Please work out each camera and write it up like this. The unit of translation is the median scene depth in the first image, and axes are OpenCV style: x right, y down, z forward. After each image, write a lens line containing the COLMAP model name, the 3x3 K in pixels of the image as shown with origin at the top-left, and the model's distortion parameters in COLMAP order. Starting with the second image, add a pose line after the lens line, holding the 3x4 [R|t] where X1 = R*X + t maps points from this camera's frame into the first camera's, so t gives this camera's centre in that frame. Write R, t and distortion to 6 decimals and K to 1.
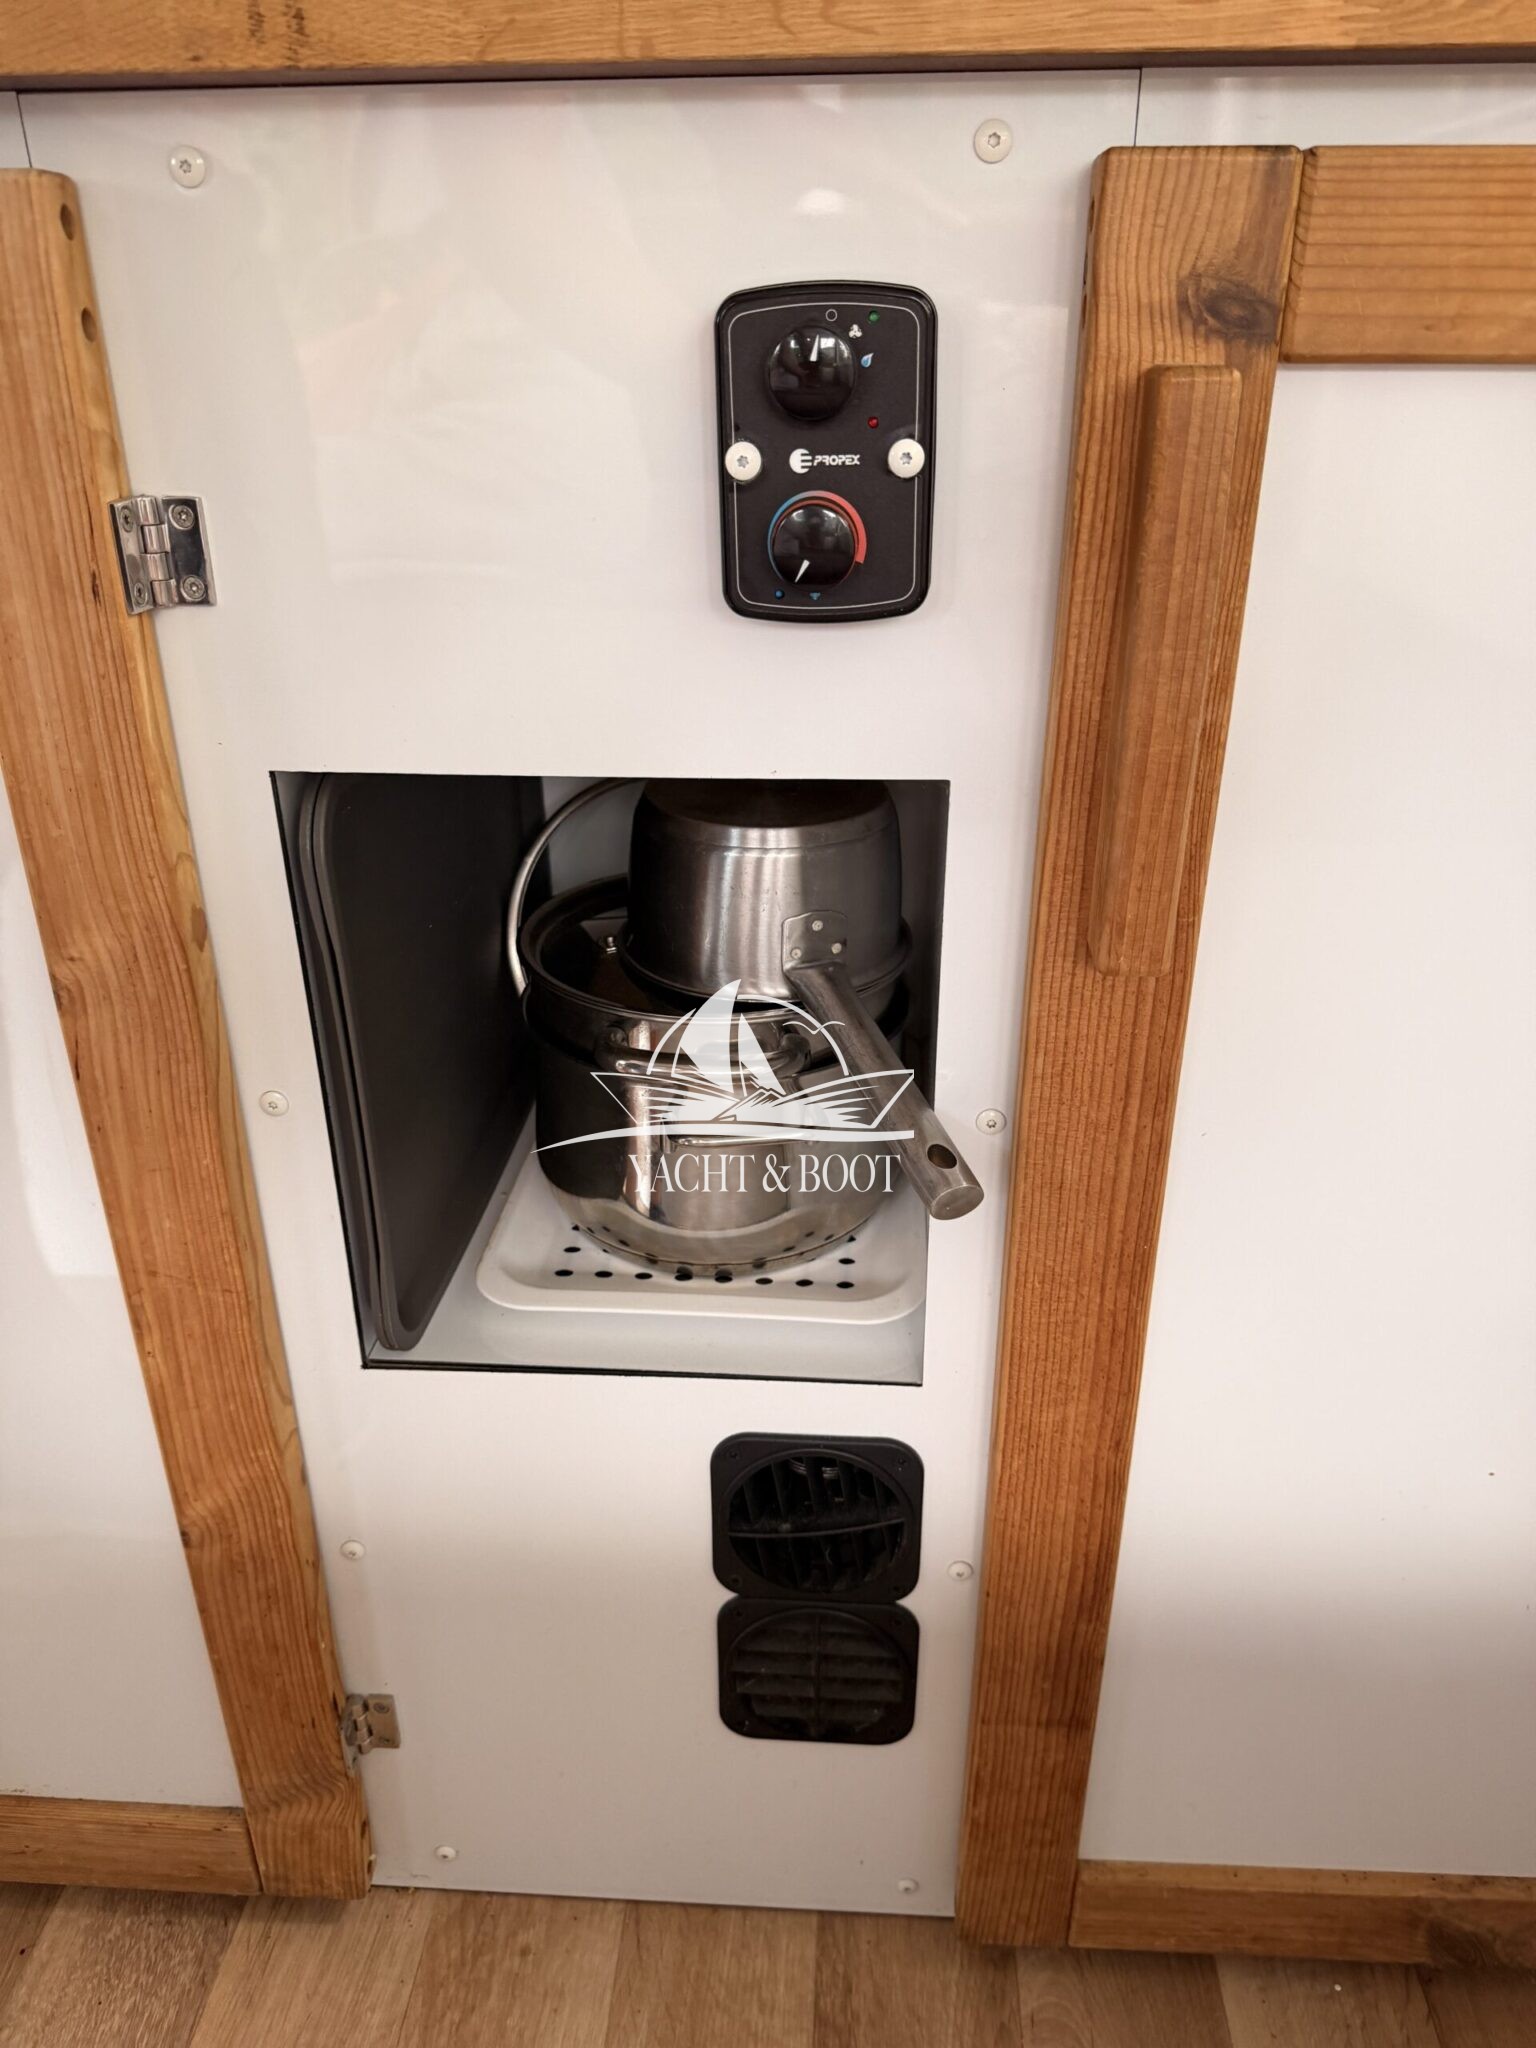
lens RADIAL K [[1454.0, 0, 781.1], [0, 1454.0, 1007.6], [0, 0, 1]] dist [0.042385, -0.050068]
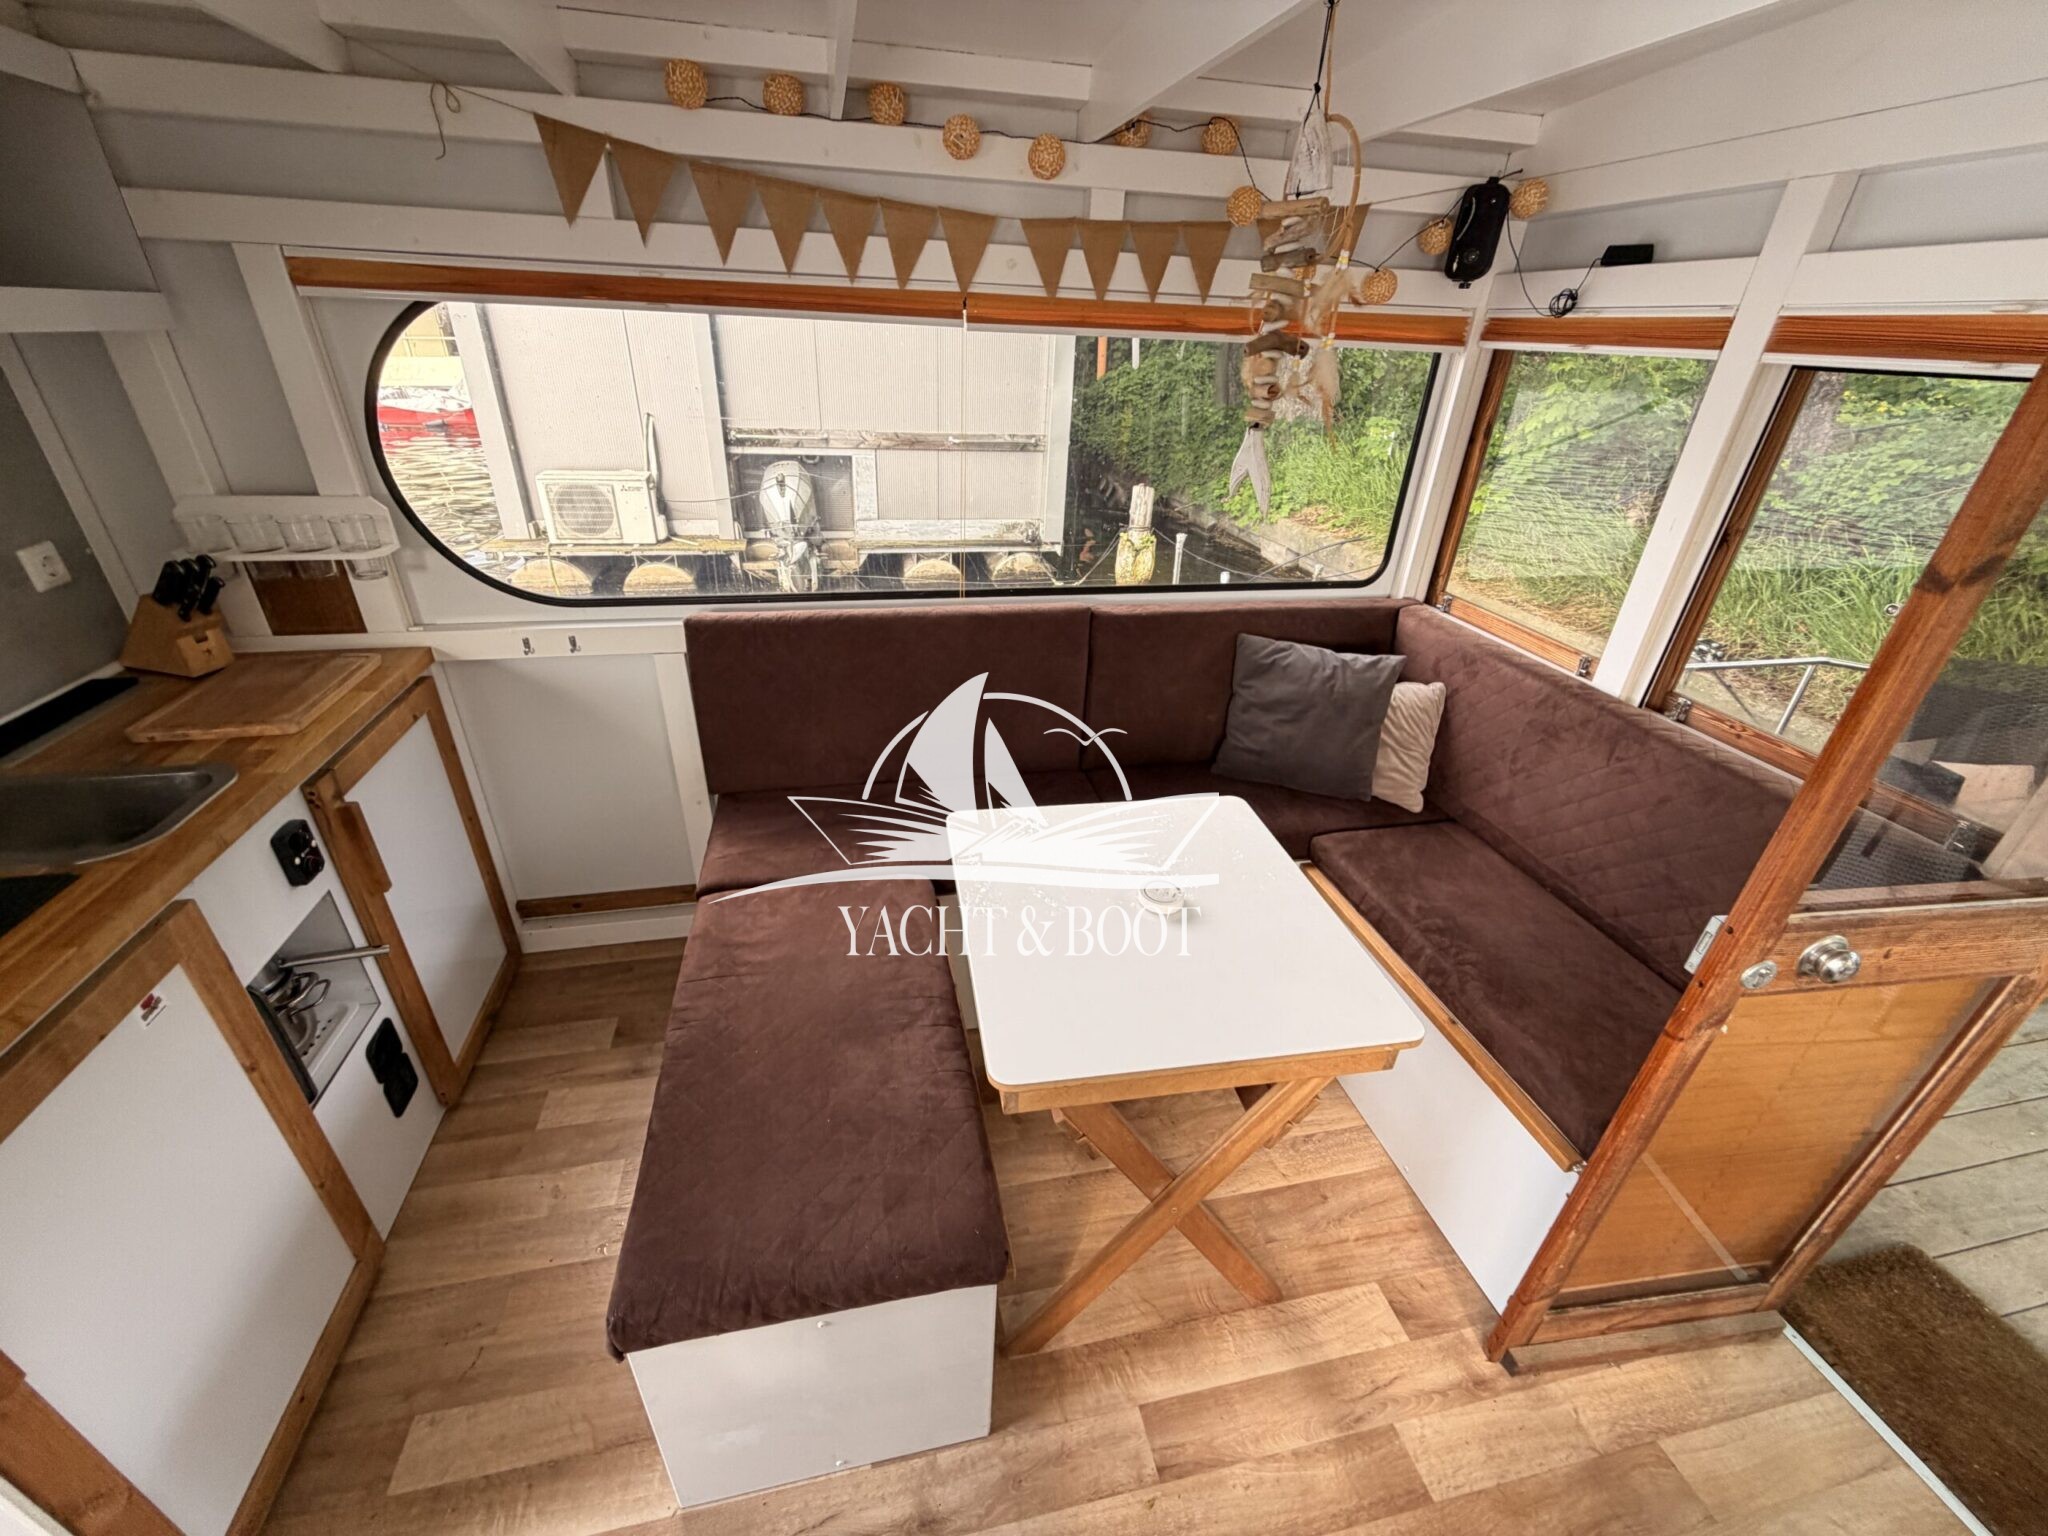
lens RADIAL K [[814.7, 0, 1014.0], [0, 814.7, 769.7], [0, 0, 1]] dist [0.000411, 0.000732]
pose [[-0.266968, -0.467894, 0.842498, -1.943319], [0.384980, 0.749663, 0.538328, -0.775205], [-0.883470, 0.468061, -0.020007, -0.876566]]
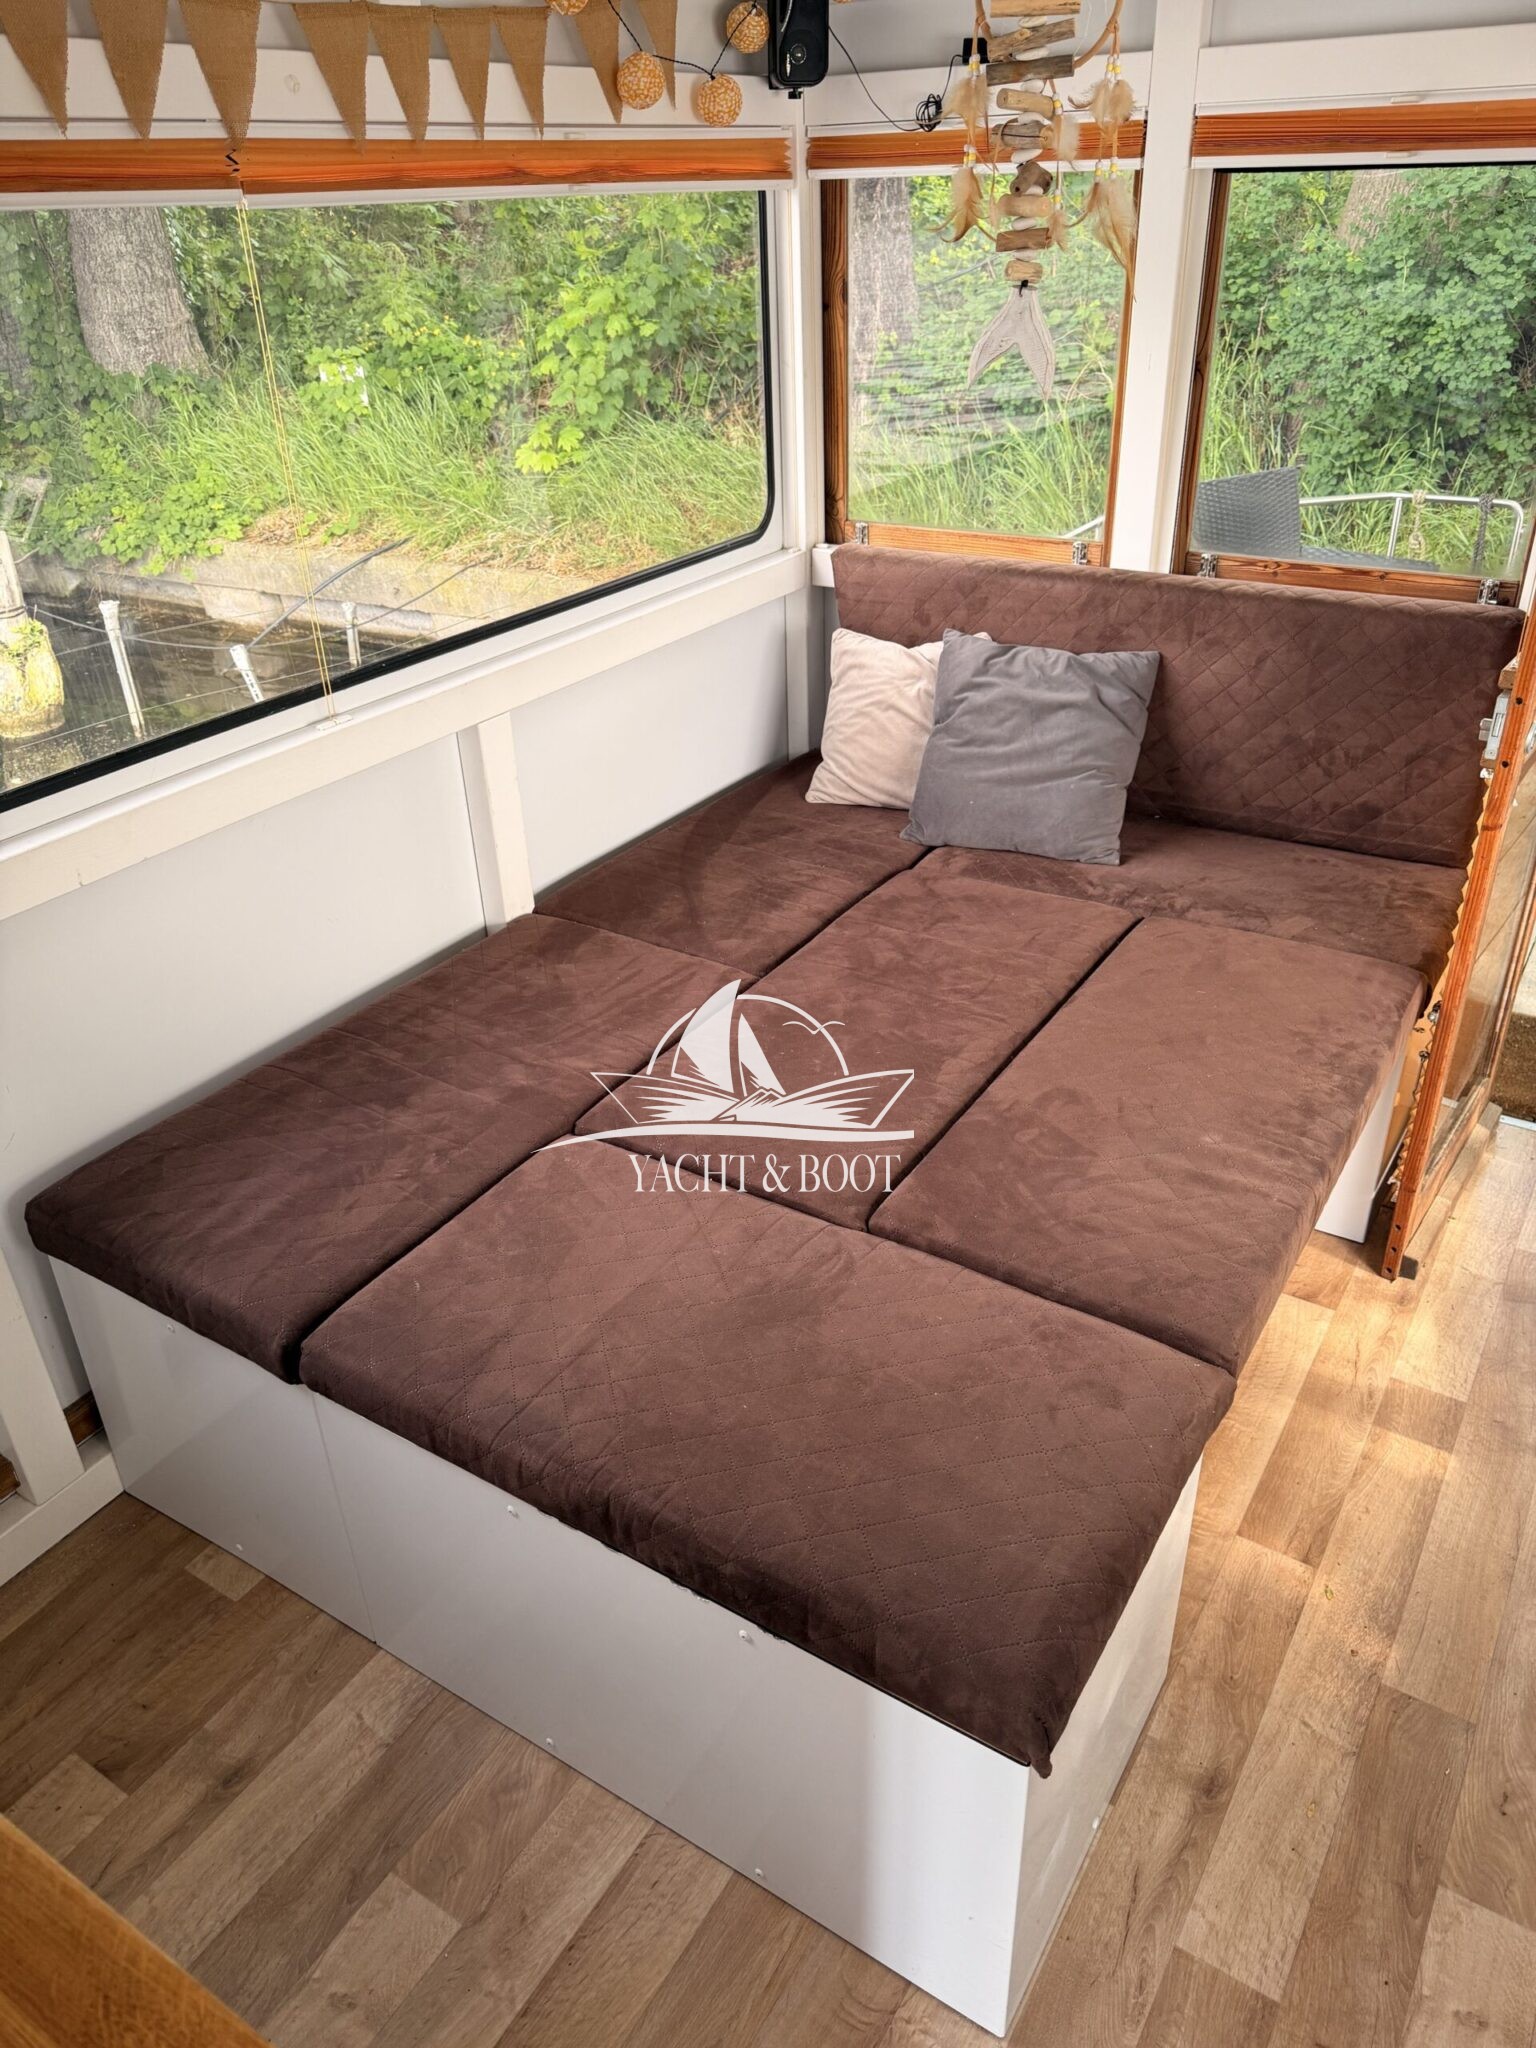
lens RADIAL K [[1454.0, 0, 759.4], [0, 1454.0, 1035.7], [0, 0, 1]] dist [0.042385, -0.050068]
pose [[-0.872071, -0.221144, 0.436563, -1.329153], [0.241676, 0.581093, 0.777125, -1.387580], [-0.425540, 0.783216, -0.453309, 0.396585]]
